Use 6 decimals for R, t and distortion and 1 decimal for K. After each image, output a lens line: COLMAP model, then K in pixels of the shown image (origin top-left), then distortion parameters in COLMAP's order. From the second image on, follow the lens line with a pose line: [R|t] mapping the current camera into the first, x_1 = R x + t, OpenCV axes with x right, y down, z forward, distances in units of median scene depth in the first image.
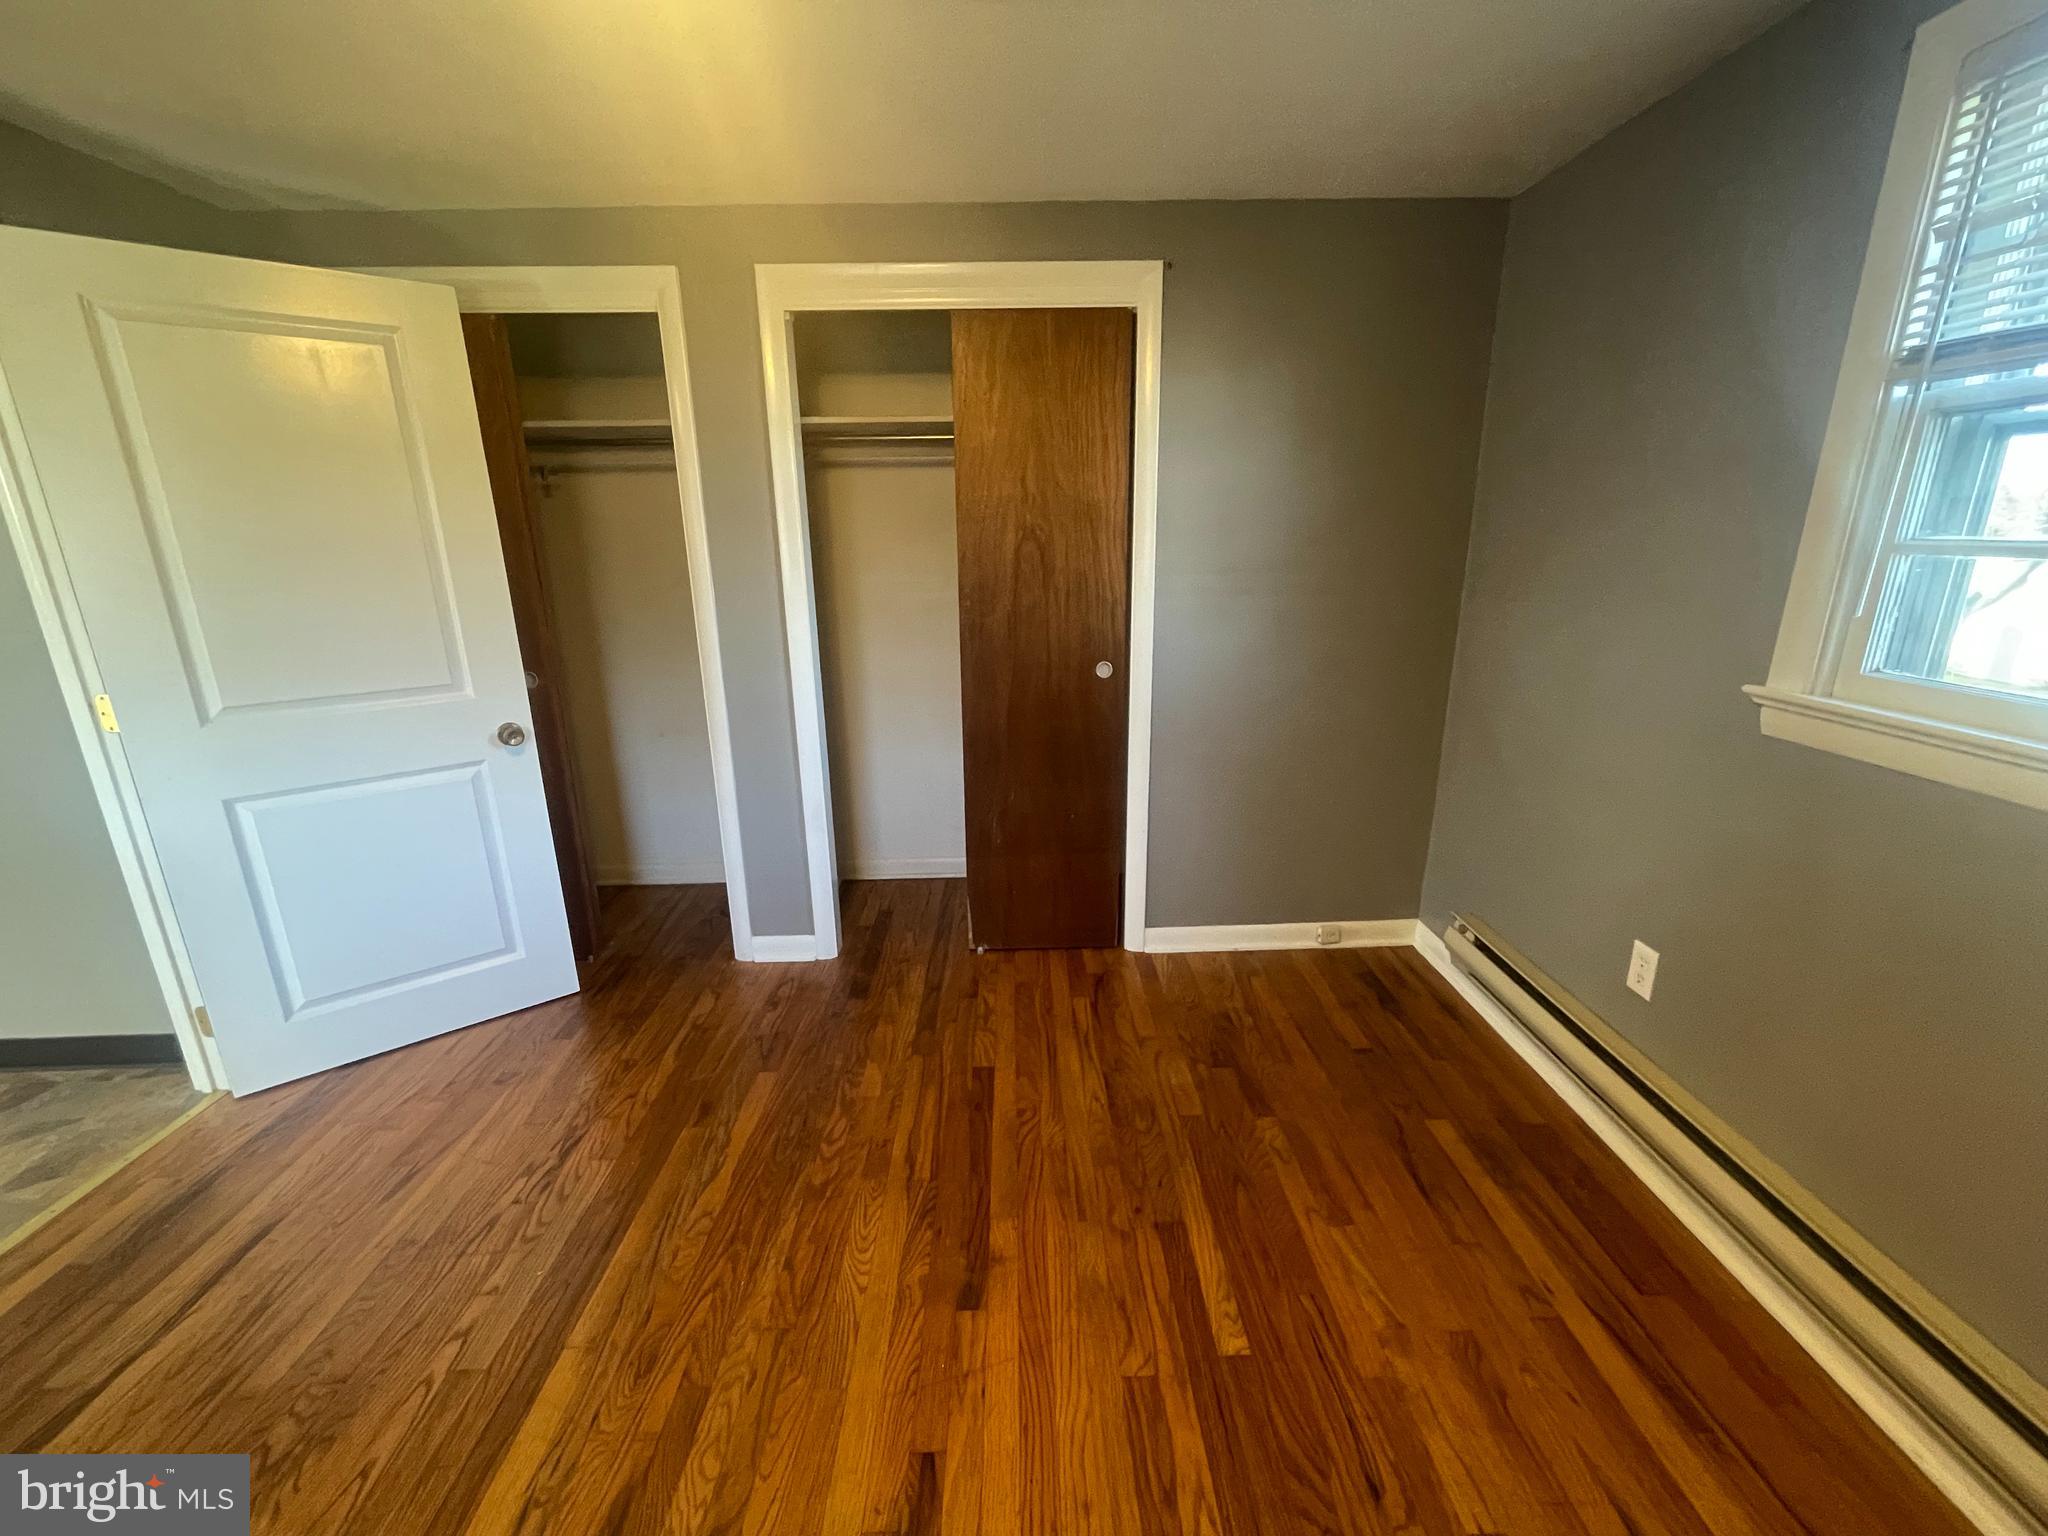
lens RADIAL K [[827.2, 0, 1022.0], [0, 827.2, 764.7], [0, 0, 1]] dist [-0.008431, 0.000463]
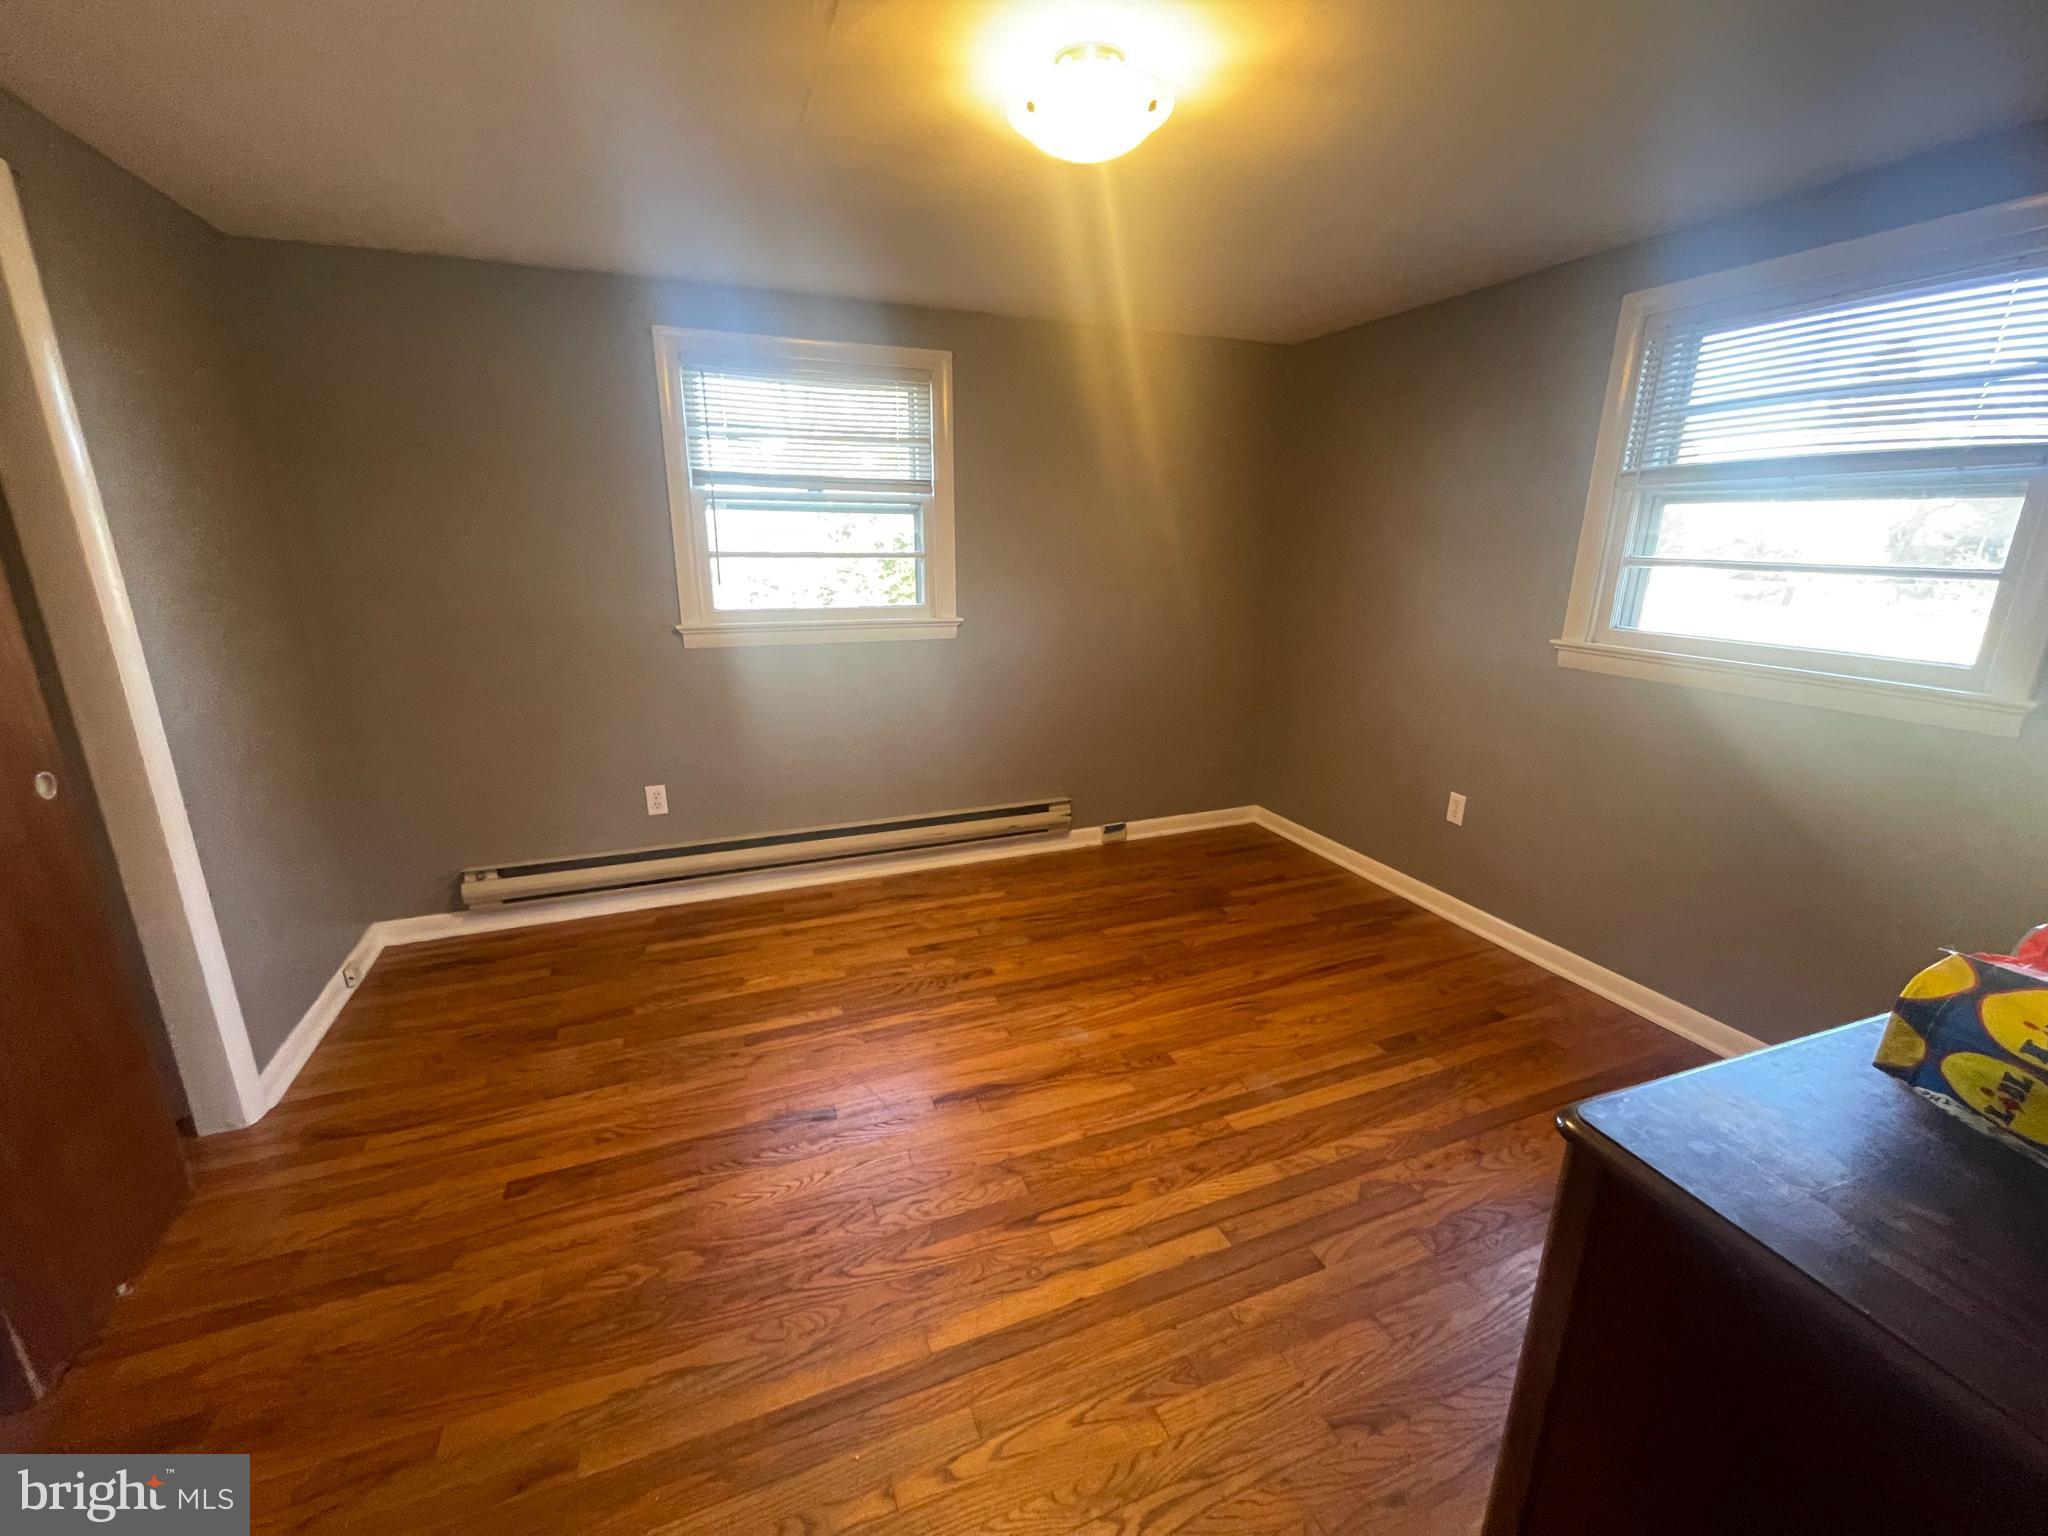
lens RADIAL K [[827.2, 0, 1022.0], [0, 827.2, 764.7], [0, 0, 1]] dist [-0.008431, 0.000463]
pose [[-0.354908, -0.239317, 0.903752, -1.227942], [0.246024, 0.908702, 0.337243, -0.247625], [-0.901950, 0.342035, -0.263628, 0.837674]]
